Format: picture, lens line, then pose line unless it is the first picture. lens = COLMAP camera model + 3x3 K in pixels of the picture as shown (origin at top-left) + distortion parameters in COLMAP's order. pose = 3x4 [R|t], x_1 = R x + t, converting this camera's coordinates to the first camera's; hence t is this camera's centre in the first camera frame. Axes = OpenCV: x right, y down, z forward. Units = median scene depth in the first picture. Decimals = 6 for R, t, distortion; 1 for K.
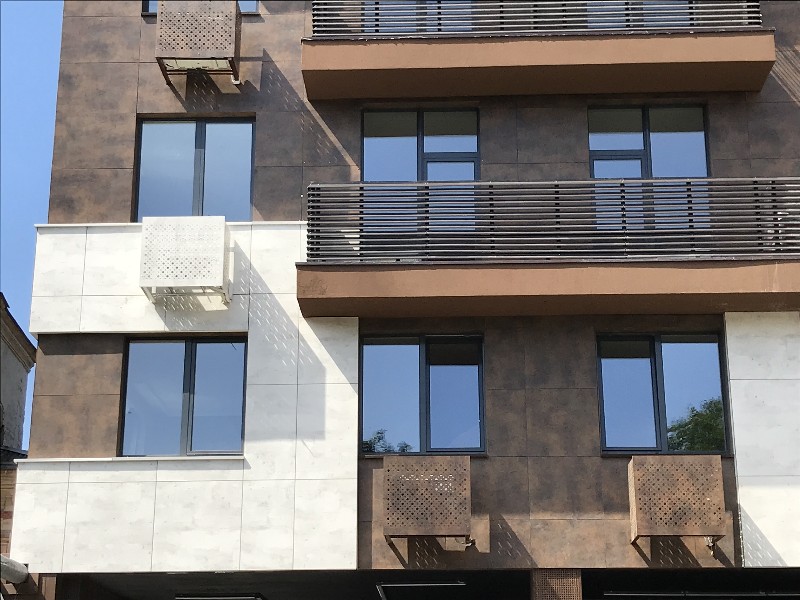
lens RADIAL K [[1427.8, 0, 403.2], [0, 1427.8, 300.7], [0, 0, 1]] dist [0.098971, 0.000000]
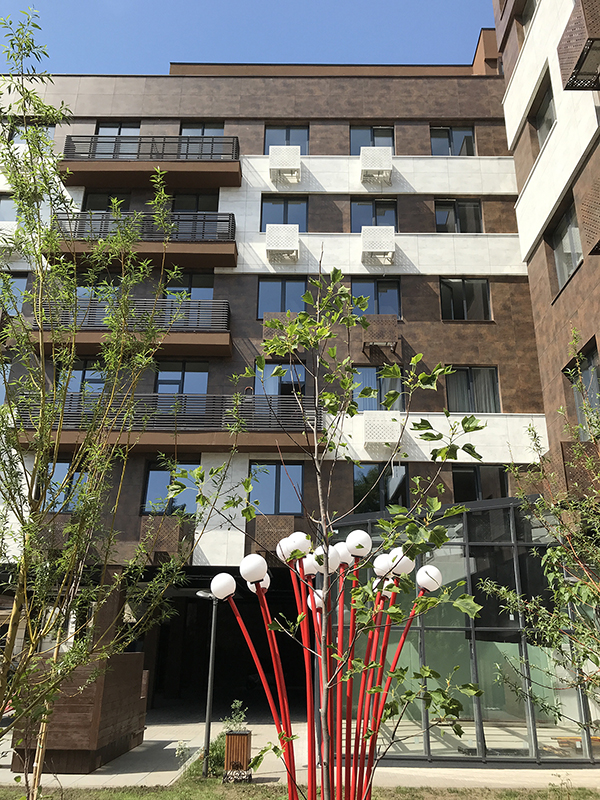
lens RADIAL K [[660.1, 0, 300.3], [0, 660.1, 395.3], [0, 0, 1]] dist [0.035040, -0.034080]
pose [[0.999704, 0.023892, -0.004659, 0.389511], [-0.024107, 0.998275, -0.053533, -0.030895], [0.003372, 0.053630, 0.998555, -0.055764]]
